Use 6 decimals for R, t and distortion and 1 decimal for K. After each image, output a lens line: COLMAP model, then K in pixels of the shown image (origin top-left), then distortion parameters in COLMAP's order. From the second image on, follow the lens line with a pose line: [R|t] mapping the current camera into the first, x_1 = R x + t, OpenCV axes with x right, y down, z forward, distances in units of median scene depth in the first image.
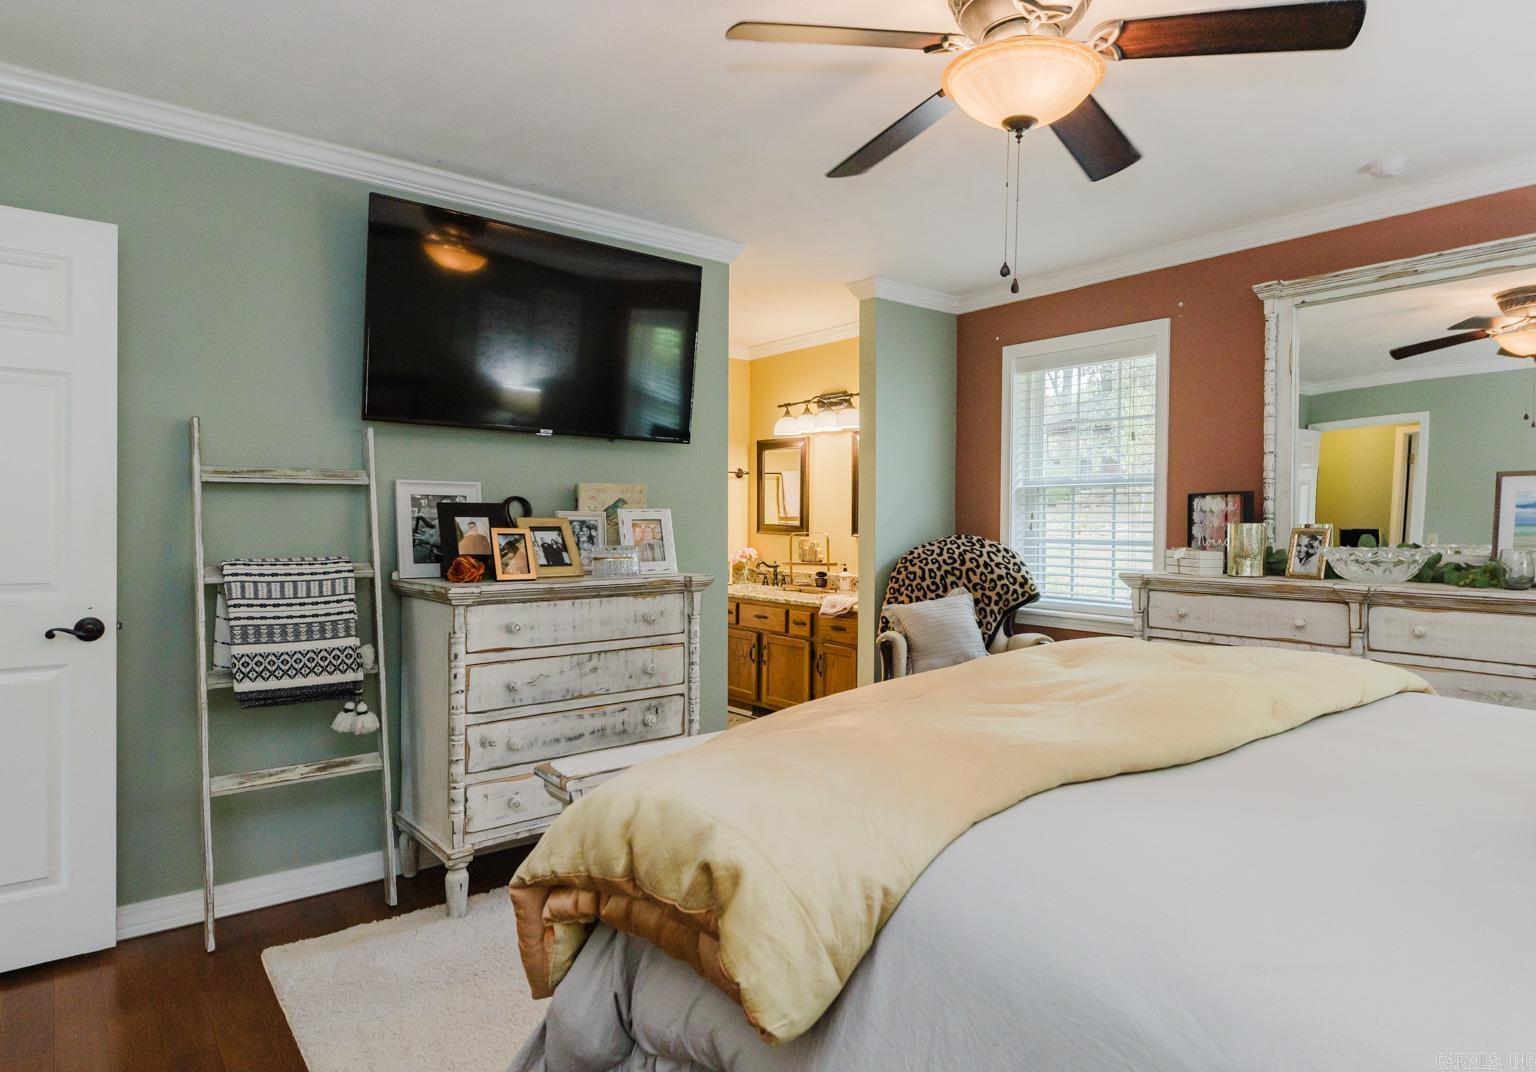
lens RADIAL K [[890.9, 0, 768.1], [0, 890.9, 534.6], [0, 0, 1]] dist [0.001500, 0.000281]
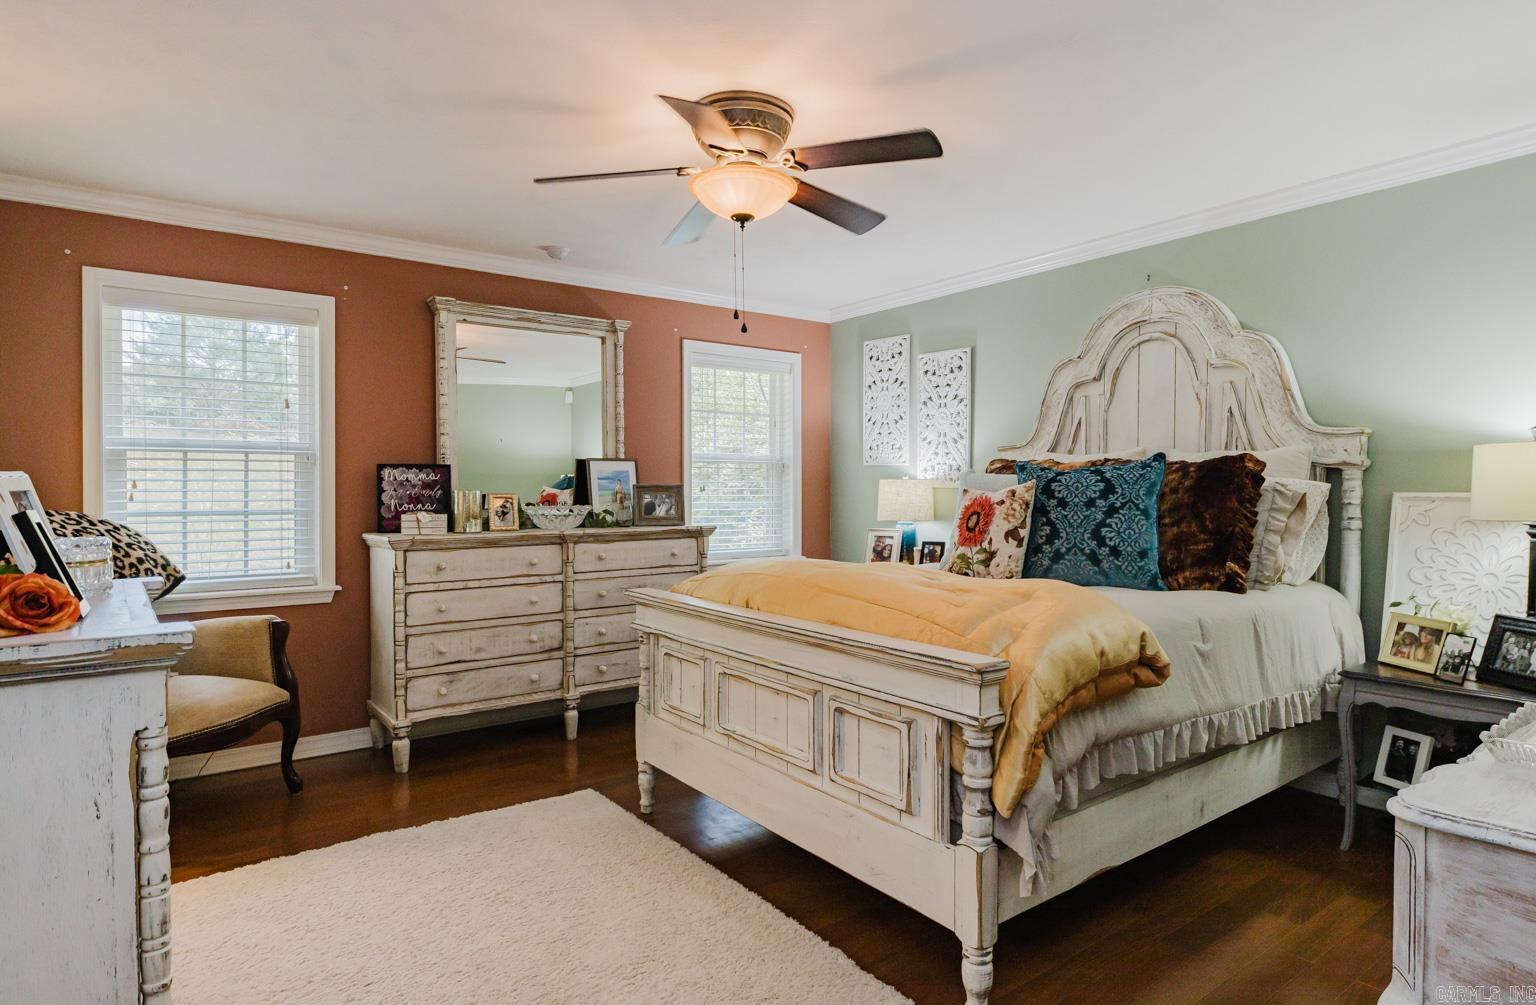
lens RADIAL K [[866.9, 0, 768.8], [0, 866.9, 500.8], [0, 0, 1]] dist [-0.001102, -0.000487]
pose [[0.023543, -0.019973, 0.999523, -0.569727], [0.019996, 0.999610, 0.019503, -0.011258], [-0.999523, 0.019527, 0.023933, 0.461919]]
